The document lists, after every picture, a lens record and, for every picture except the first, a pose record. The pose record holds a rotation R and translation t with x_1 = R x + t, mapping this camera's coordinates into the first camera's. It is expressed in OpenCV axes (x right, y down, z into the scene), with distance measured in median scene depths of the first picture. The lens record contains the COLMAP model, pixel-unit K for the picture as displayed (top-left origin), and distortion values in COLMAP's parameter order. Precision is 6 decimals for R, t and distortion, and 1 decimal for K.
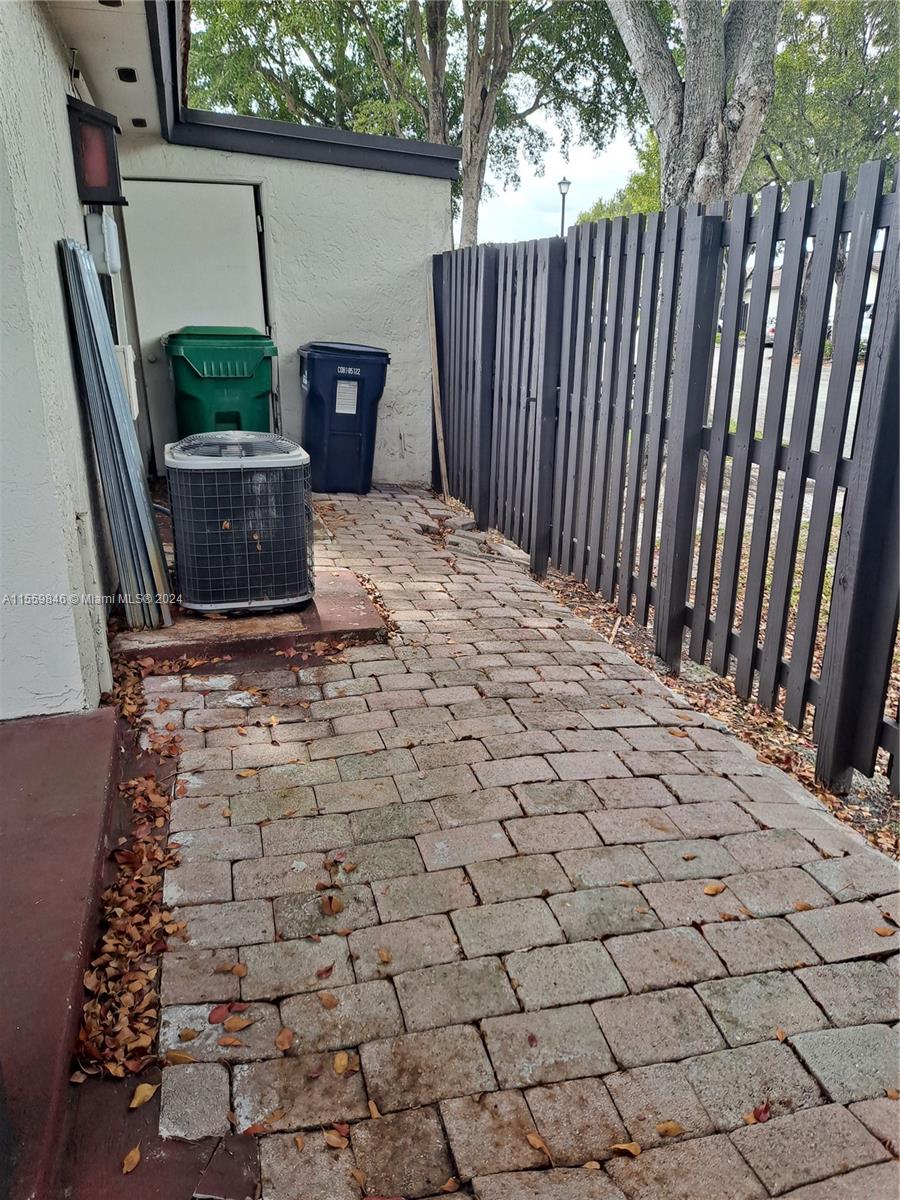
lens RADIAL K [[868.0, 0, 455.3], [0, 868.0, 586.5], [0, 0, 1]] dist [0.040021, -0.030288]
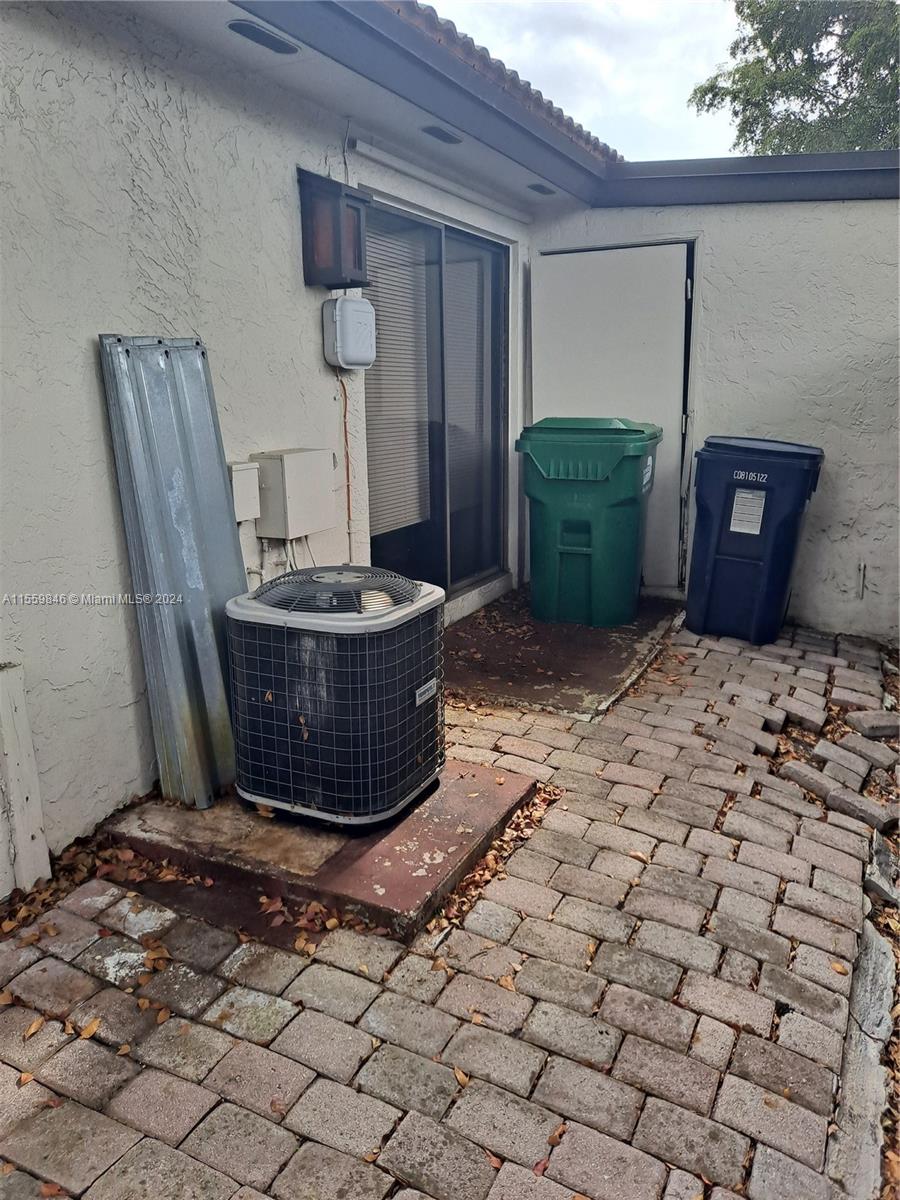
lens RADIAL K [[868.0, 0, 455.3], [0, 868.0, 586.5], [0, 0, 1]] dist [0.040021, -0.030288]
pose [[0.735532, 0.139183, -0.663039, 0.319460], [-0.188810, 0.982008, -0.003314, -0.184899], [0.650648, 0.127627, 0.748578, 0.523926]]
